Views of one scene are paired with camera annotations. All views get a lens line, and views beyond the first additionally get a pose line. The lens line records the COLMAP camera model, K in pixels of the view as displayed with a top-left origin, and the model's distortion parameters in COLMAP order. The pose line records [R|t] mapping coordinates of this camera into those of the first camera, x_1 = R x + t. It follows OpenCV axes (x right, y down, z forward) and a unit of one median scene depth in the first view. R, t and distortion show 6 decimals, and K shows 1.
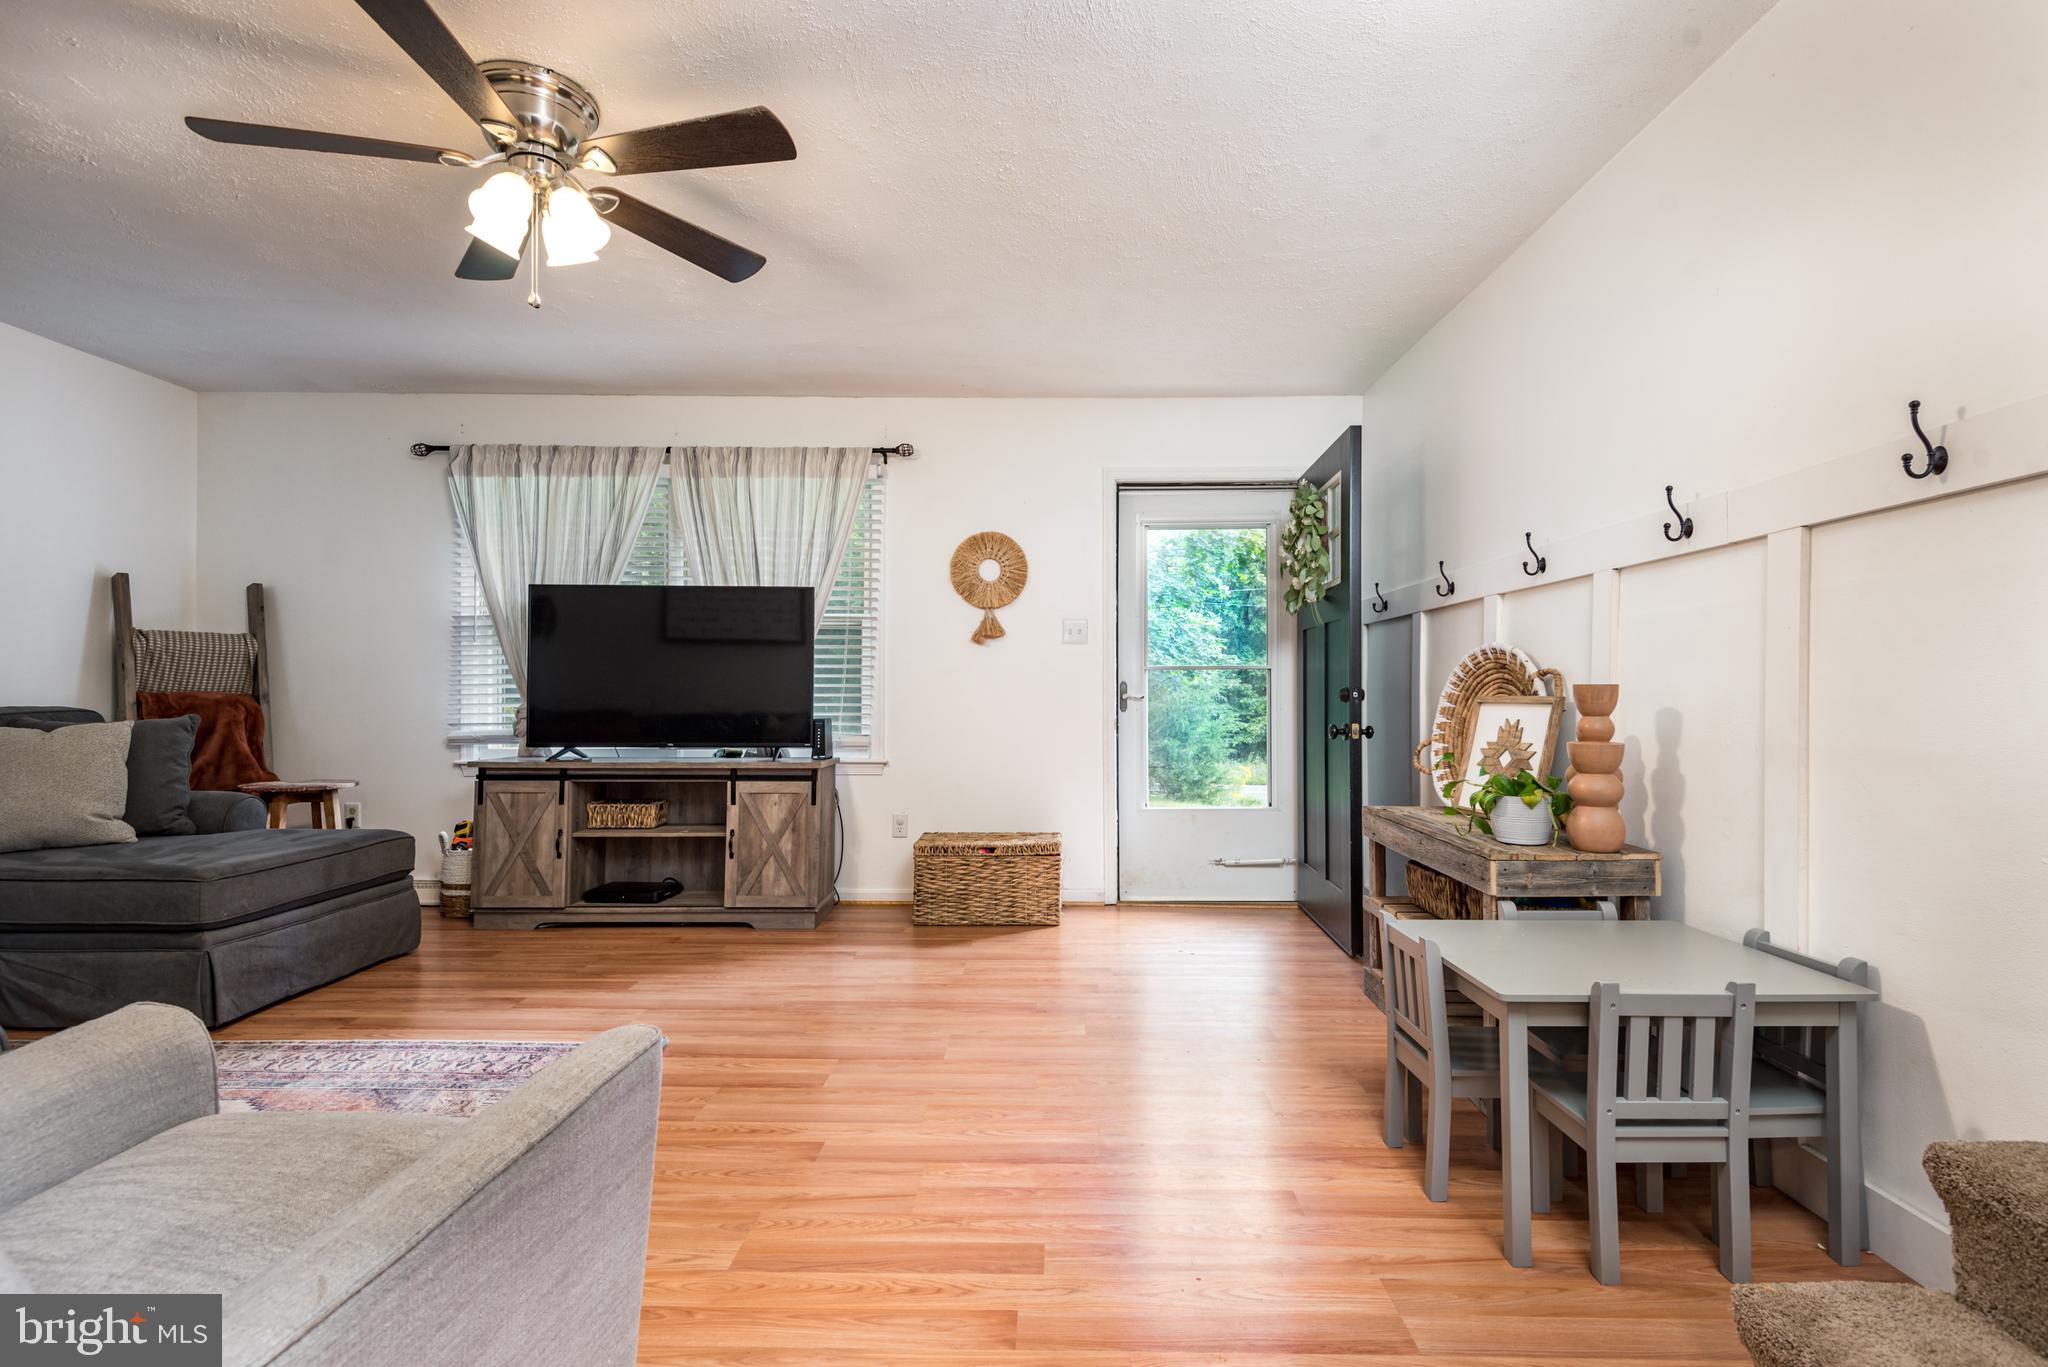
lens RADIAL K [[964.3, 0, 1043.5], [0, 964.3, 682.9], [0, 0, 1]] dist [0.030774, -0.018884]
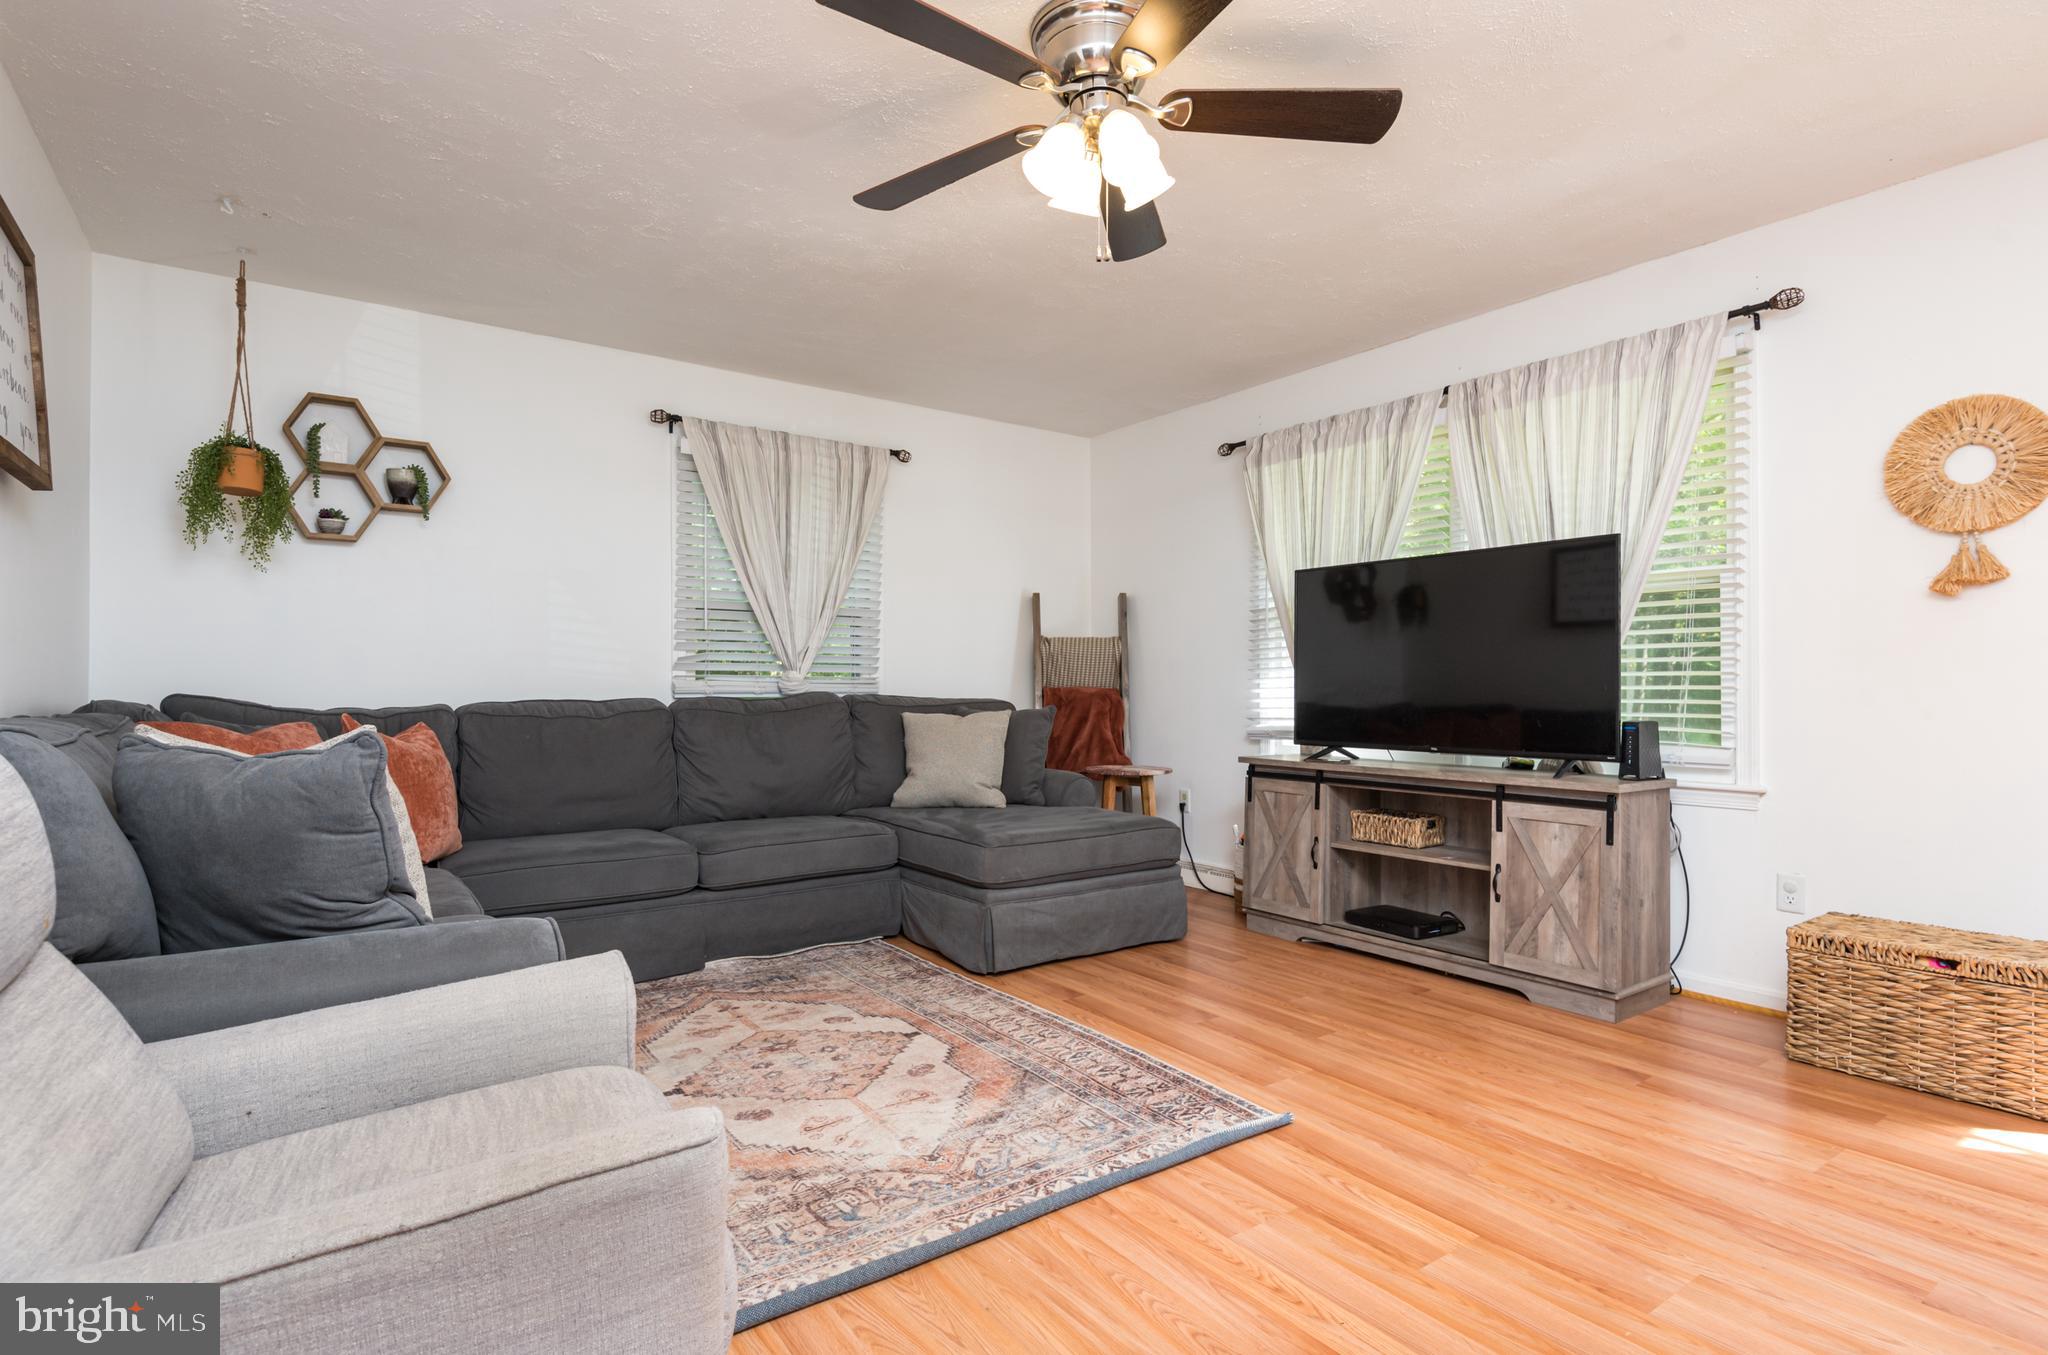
lens RADIAL K [[1019.5, 0, 1024.0], [0, 1019.5, 677.5], [0, 0, 1]] dist [0.035453, -0.030442]
pose [[0.581229, -0.012389, -0.813645, 0.122340], [0.013729, 0.999891, -0.005418, 0.003432], [0.813624, -0.008021, 0.581336, 0.223846]]
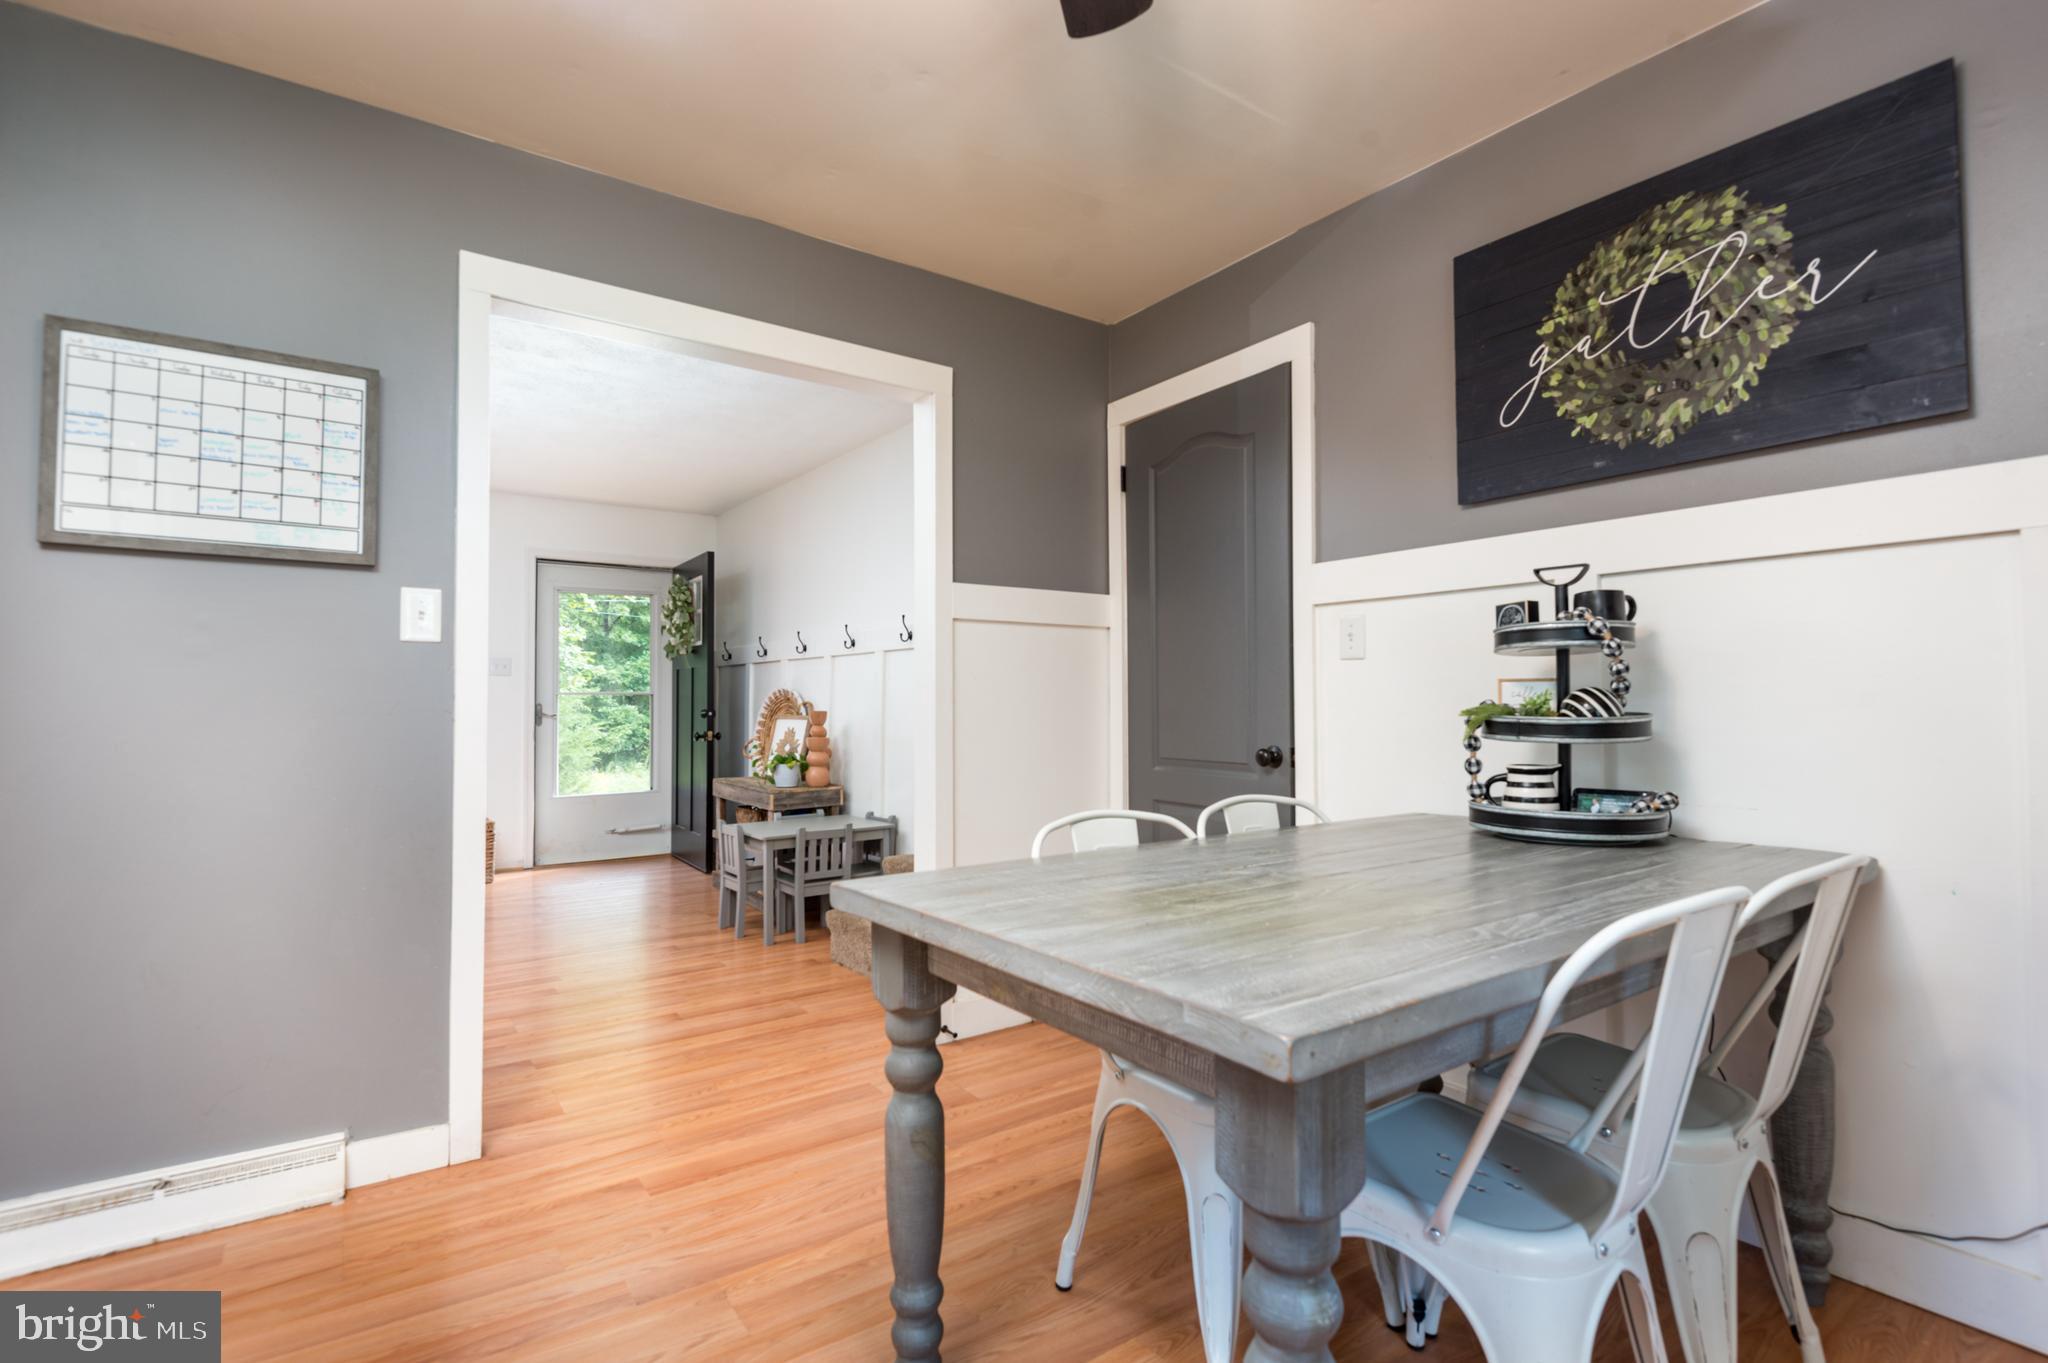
lens RADIAL K [[973.7, 0, 1024.0], [0, 973.7, 681.5], [0, 0, 1]] dist [0.011369, -0.000226]
pose [[0.815806, 0.008617, 0.578262, -0.169788], [-0.003978, 0.999949, -0.009289, -0.024488], [-0.578313, 0.005277, 0.815798, -0.558085]]
